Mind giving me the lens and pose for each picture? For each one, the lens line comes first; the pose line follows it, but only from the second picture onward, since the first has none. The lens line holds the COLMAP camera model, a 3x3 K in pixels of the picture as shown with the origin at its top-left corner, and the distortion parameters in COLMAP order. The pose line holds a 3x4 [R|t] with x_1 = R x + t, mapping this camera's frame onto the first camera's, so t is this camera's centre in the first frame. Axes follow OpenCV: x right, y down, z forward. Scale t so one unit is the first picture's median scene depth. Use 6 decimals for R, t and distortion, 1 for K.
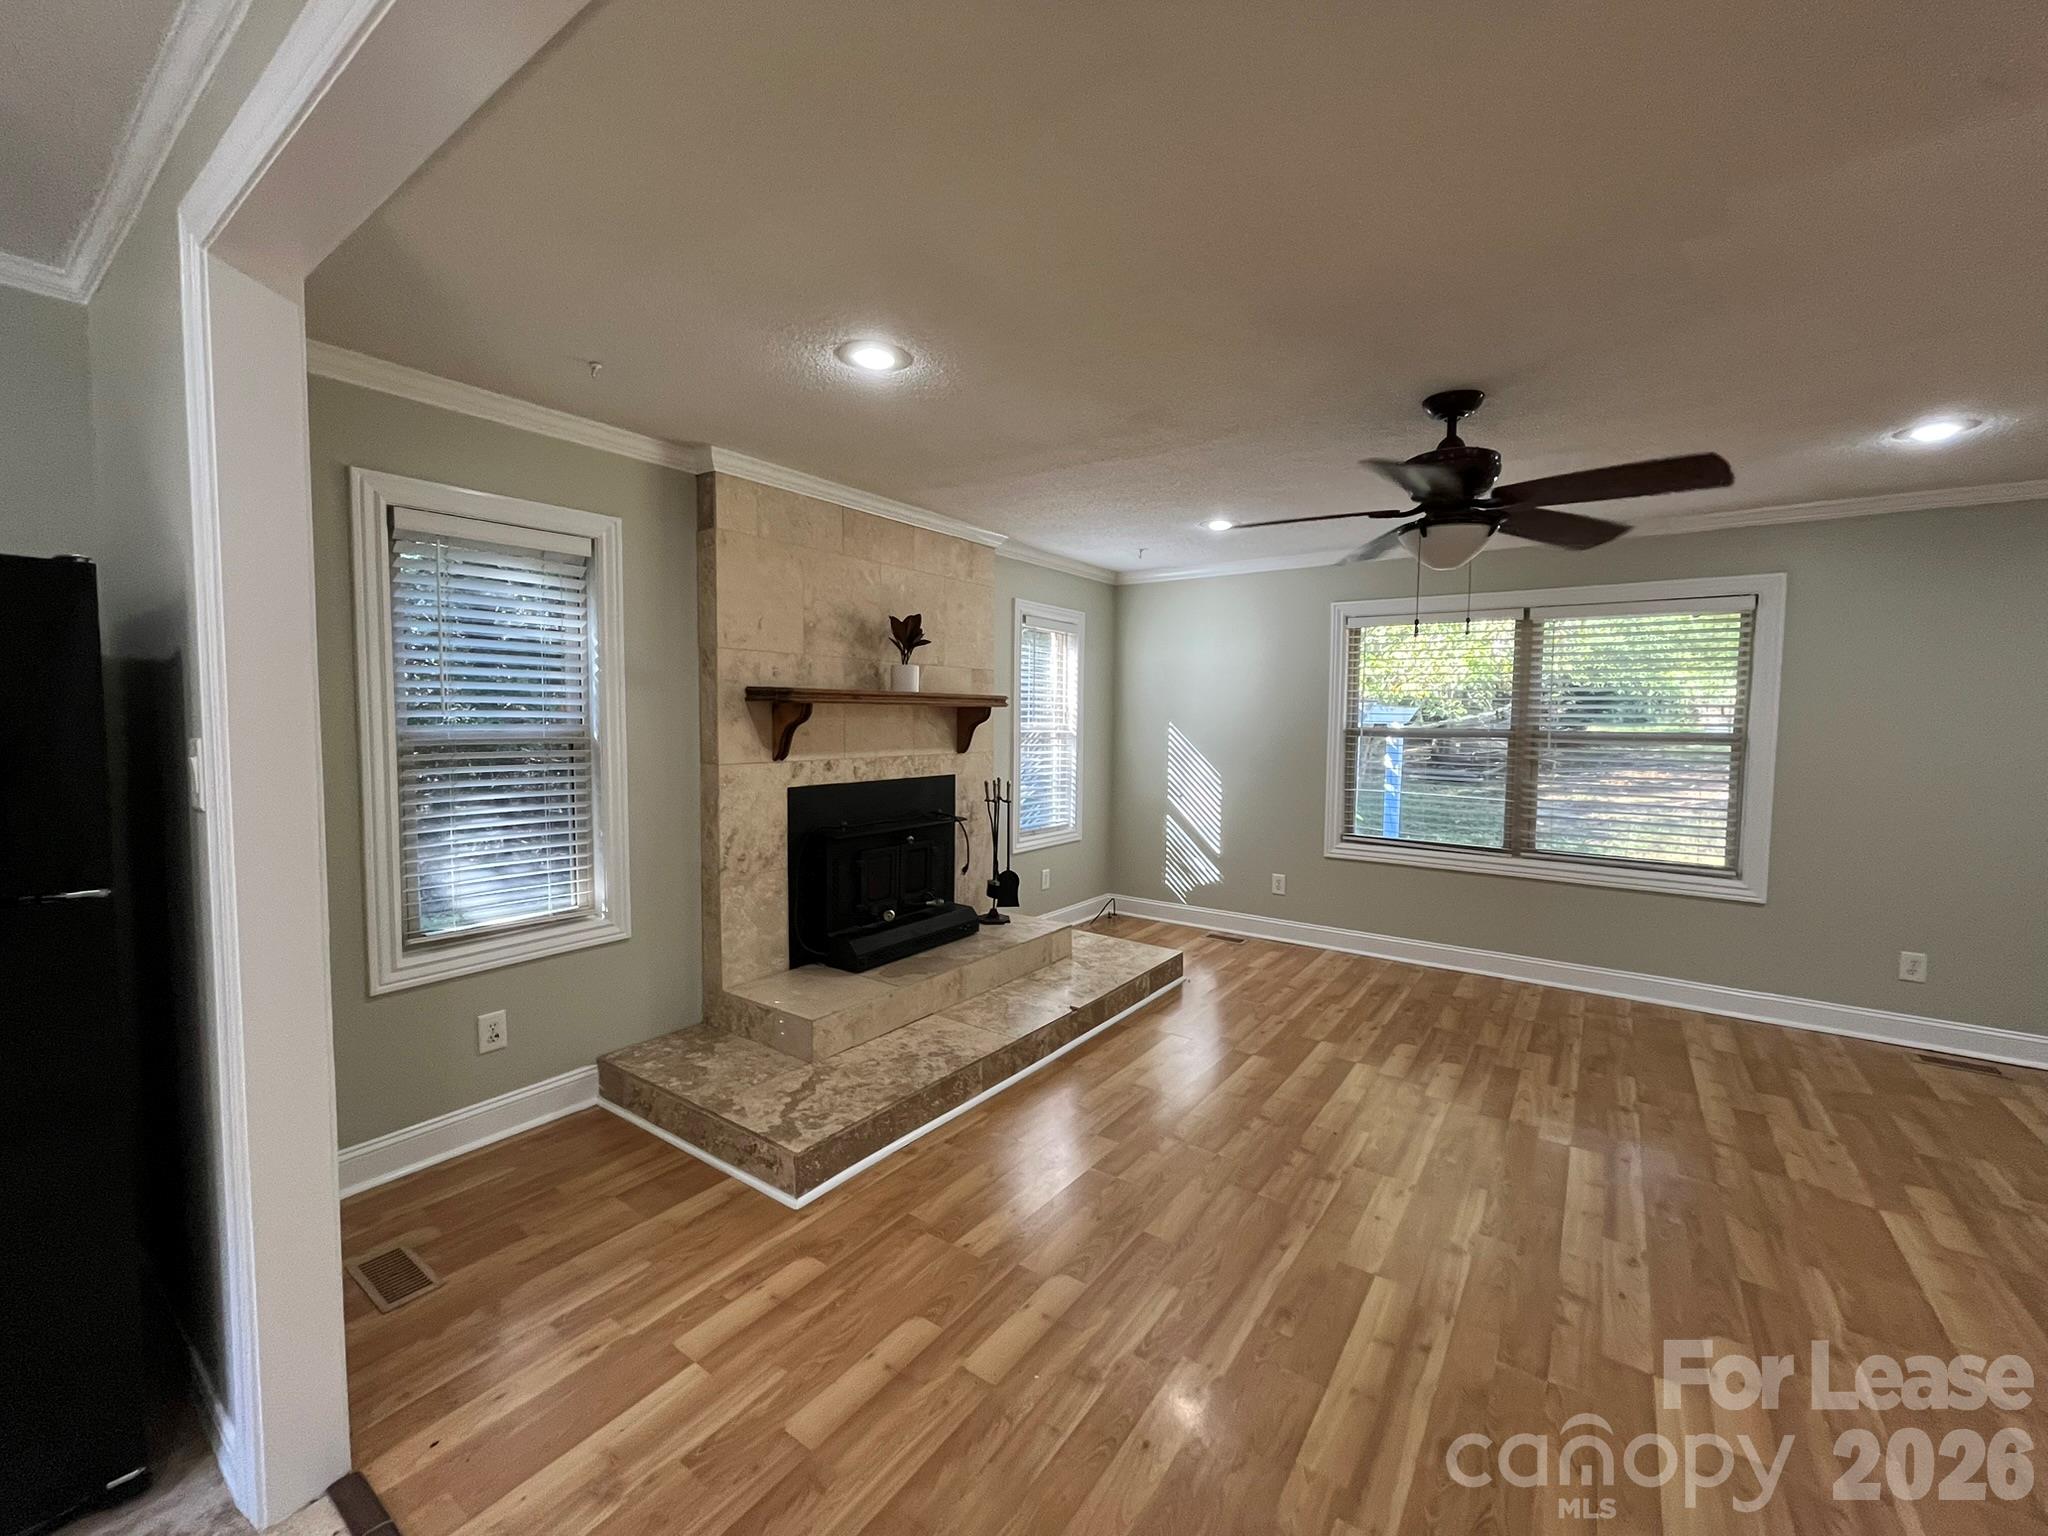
lens RADIAL K [[829.1, 0, 1024.5], [0, 829.1, 769.4], [0, 0, 1]] dist [-0.003727, 0.000221]
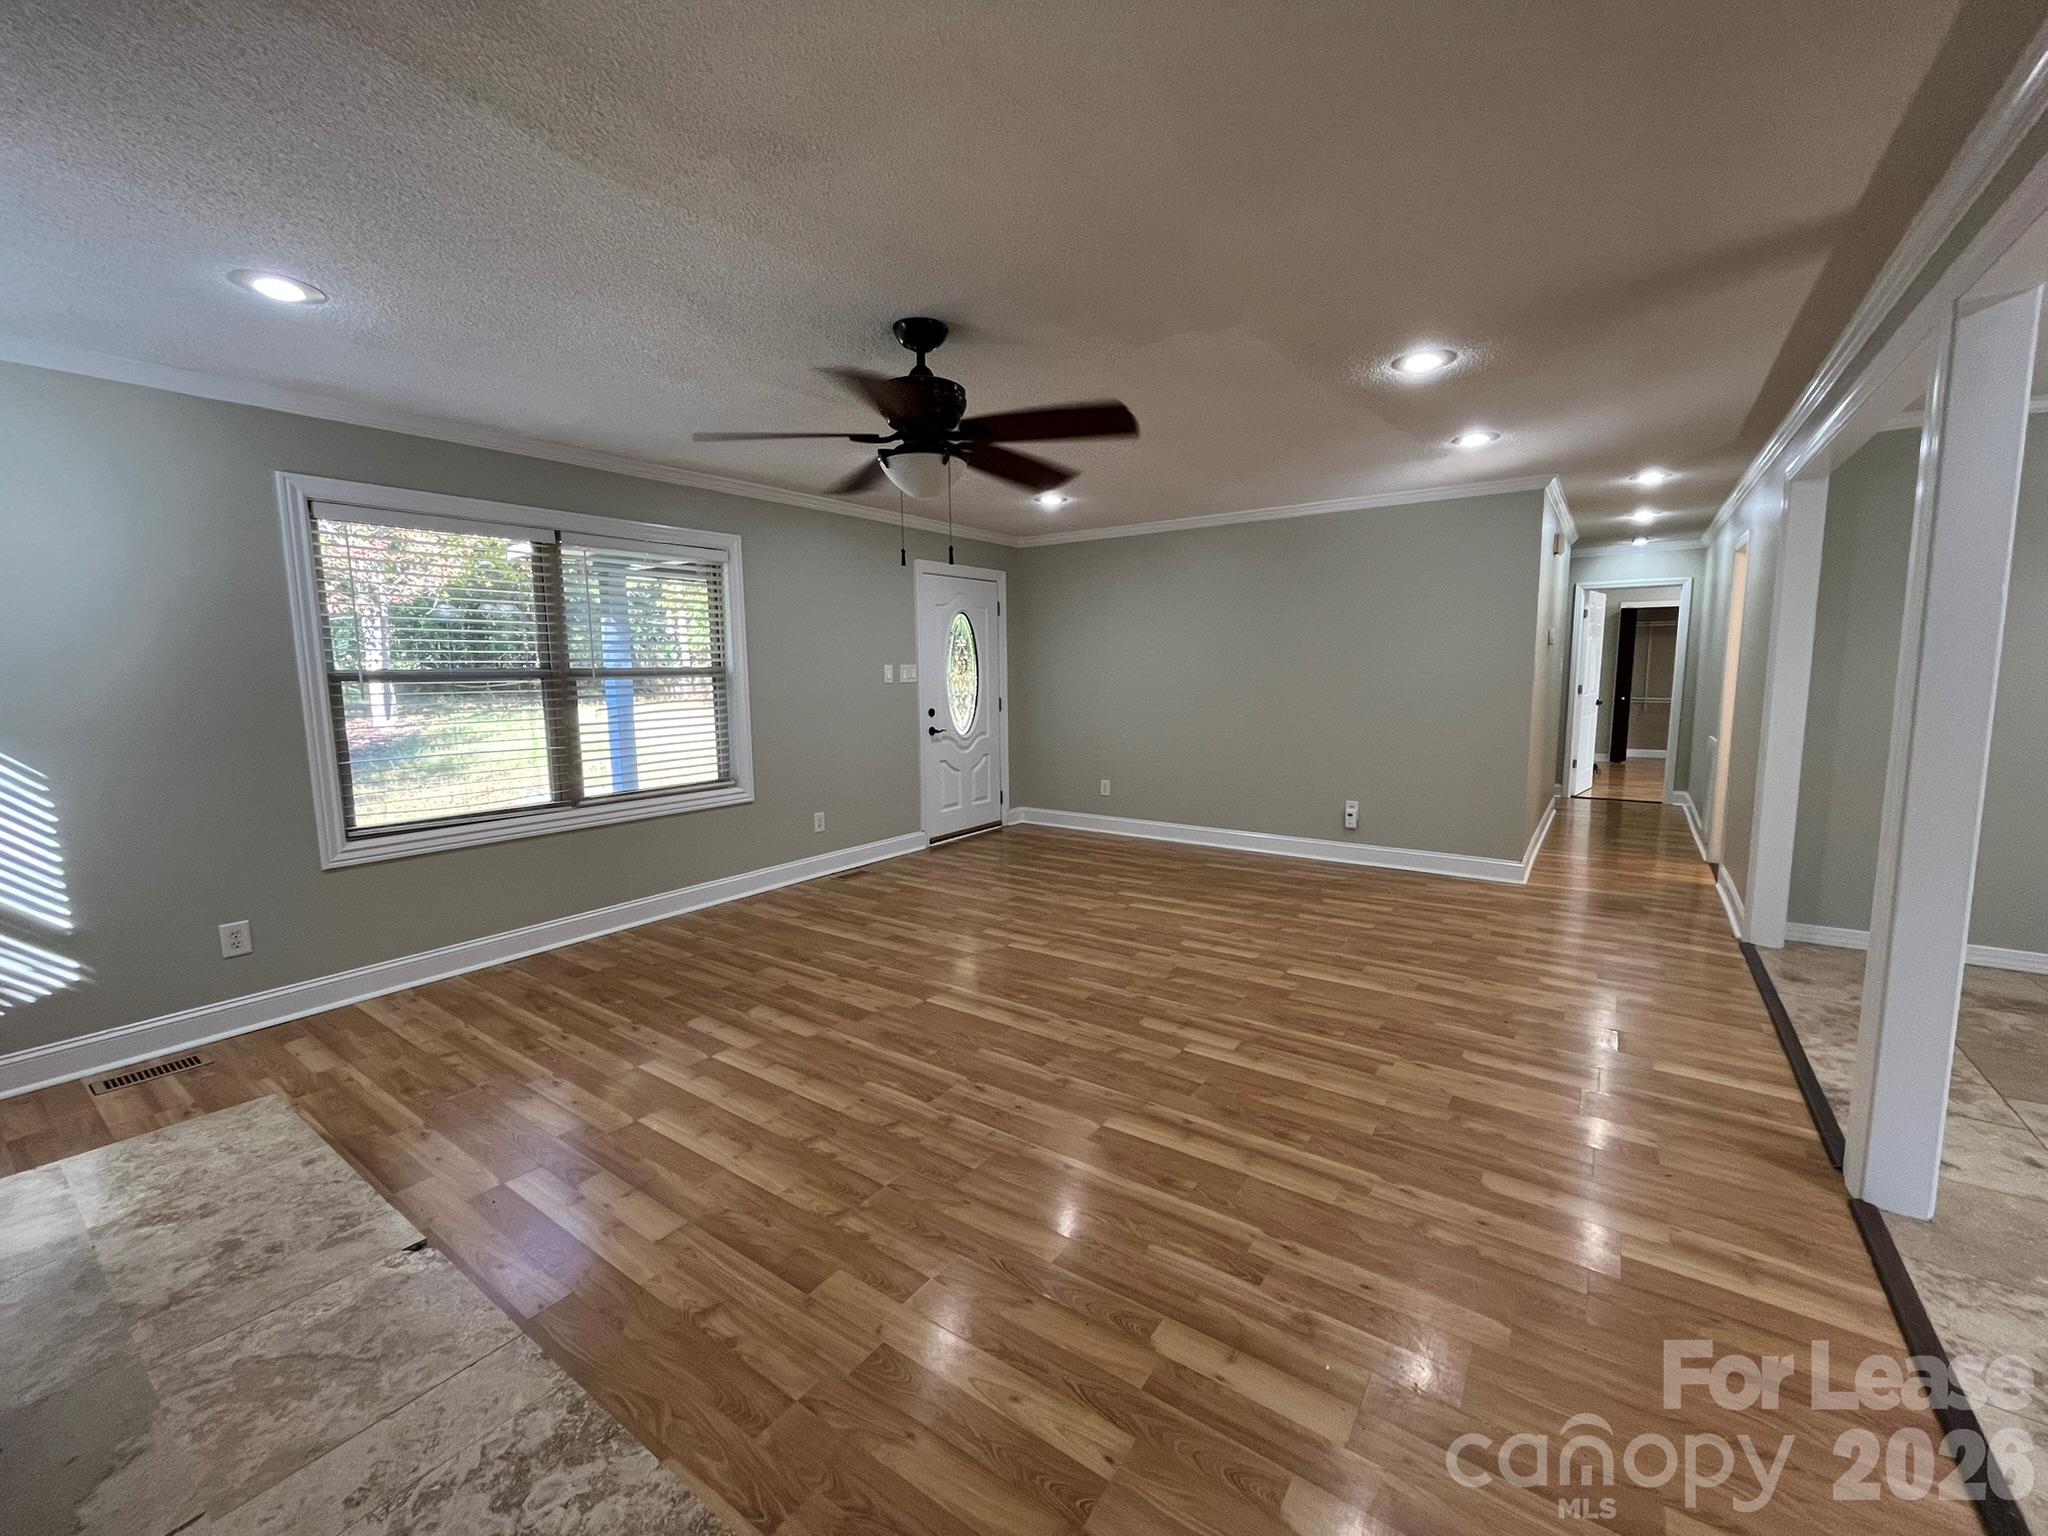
lens RADIAL K [[829.1, 0, 1023.2], [0, 829.1, 766.3], [0, 0, 1]] dist [-0.003727, 0.000221]
pose [[-0.003315, -0.130422, 0.991453, -0.394789], [0.075189, 0.988619, 0.130300, -0.026968], [-0.997164, 0.074978, 0.006529, 0.637464]]
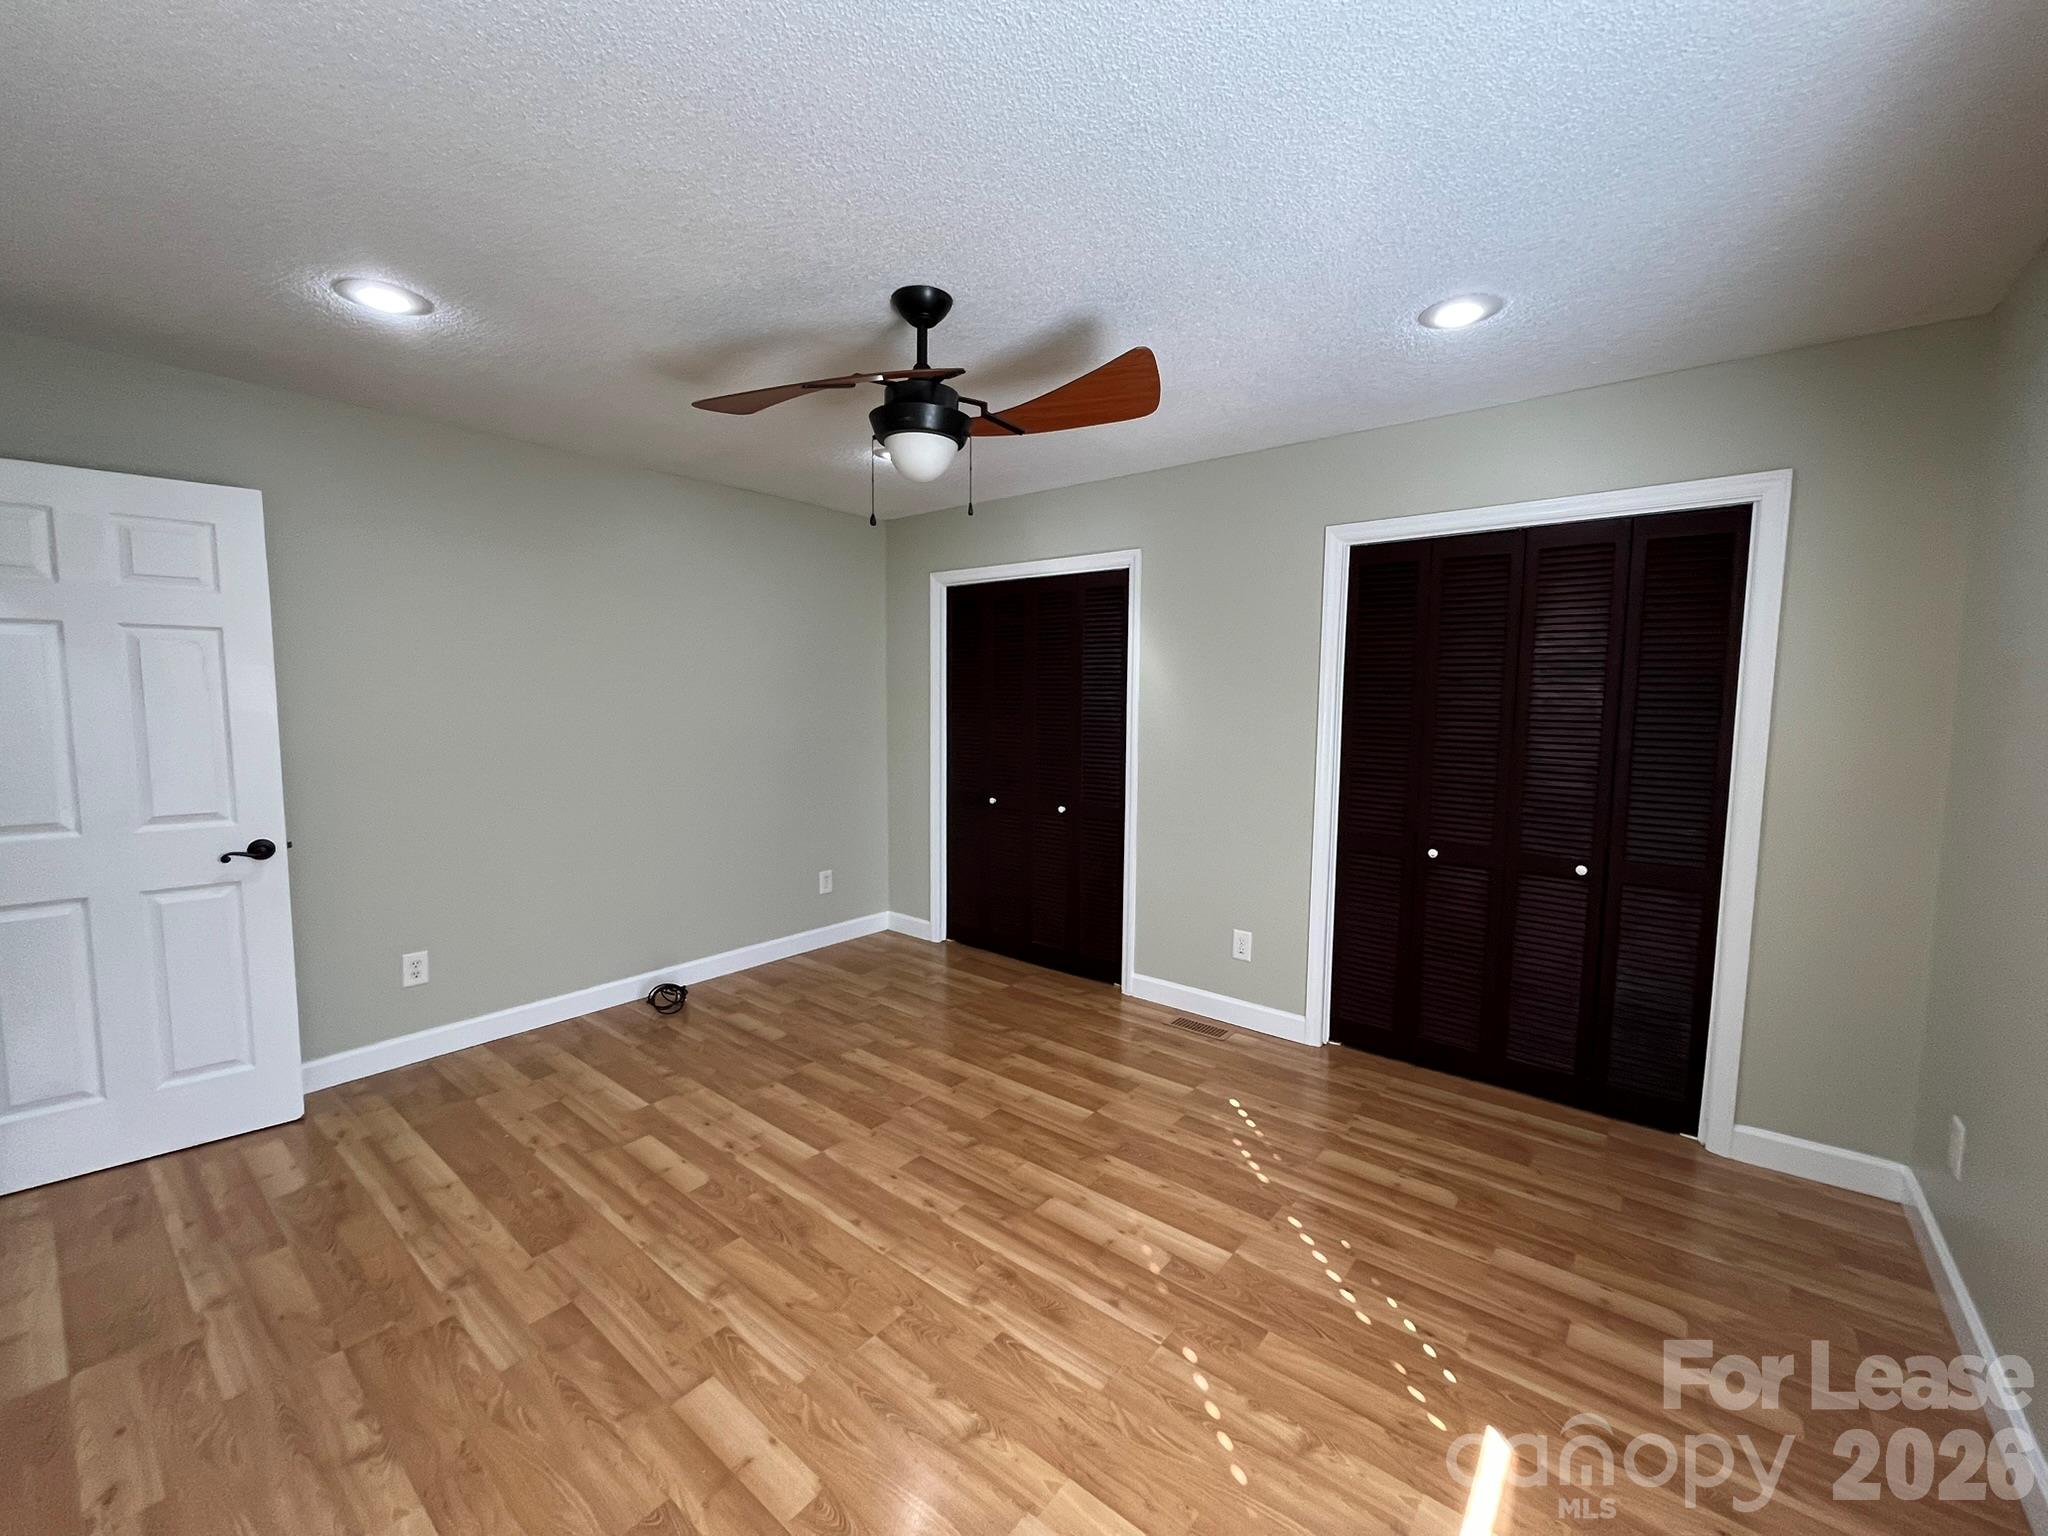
lens RADIAL K [[829.1, 0, 1020.9], [0, 829.1, 766.6], [0, 0, 1]] dist [-0.003727, 0.000221]
pose [[-0.058048, 0.061428, -0.996422, 1.357104], [-0.083527, 0.994307, 0.066164, -0.026516], [0.994813, 0.087069, -0.052586, 0.710323]]
